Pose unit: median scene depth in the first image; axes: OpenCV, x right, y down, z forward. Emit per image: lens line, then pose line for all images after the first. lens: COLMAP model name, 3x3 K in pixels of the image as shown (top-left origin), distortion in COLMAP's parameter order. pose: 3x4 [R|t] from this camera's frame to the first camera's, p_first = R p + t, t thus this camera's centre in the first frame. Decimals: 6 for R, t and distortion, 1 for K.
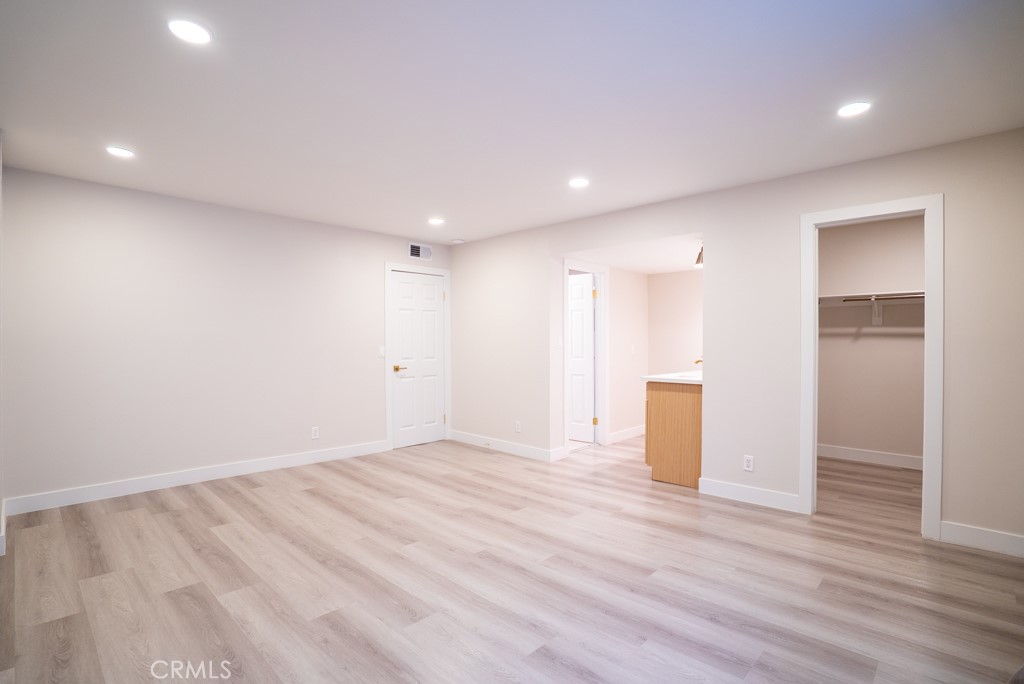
lens RADIAL K [[510.2, 0, 510.3], [0, 510.2, 346.4], [0, 0, 1]] dist [-0.017696, 0.000999]
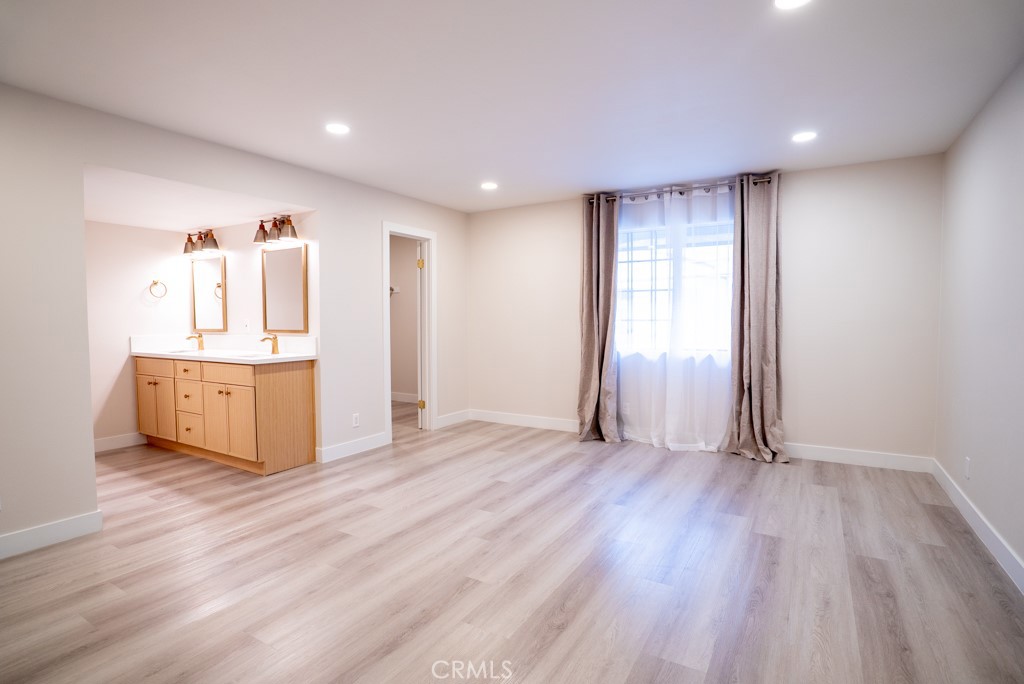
lens RADIAL K [[518.0, 0, 513.2], [0, 518.0, 345.4], [0, 0, 1]] dist [-0.051122, 0.025344]
pose [[-0.258410, -0.040867, 0.965171, -0.907120], [0.010424, 0.998929, 0.045088, 0.004675], [-0.965979, 0.021712, -0.257707, 1.103367]]
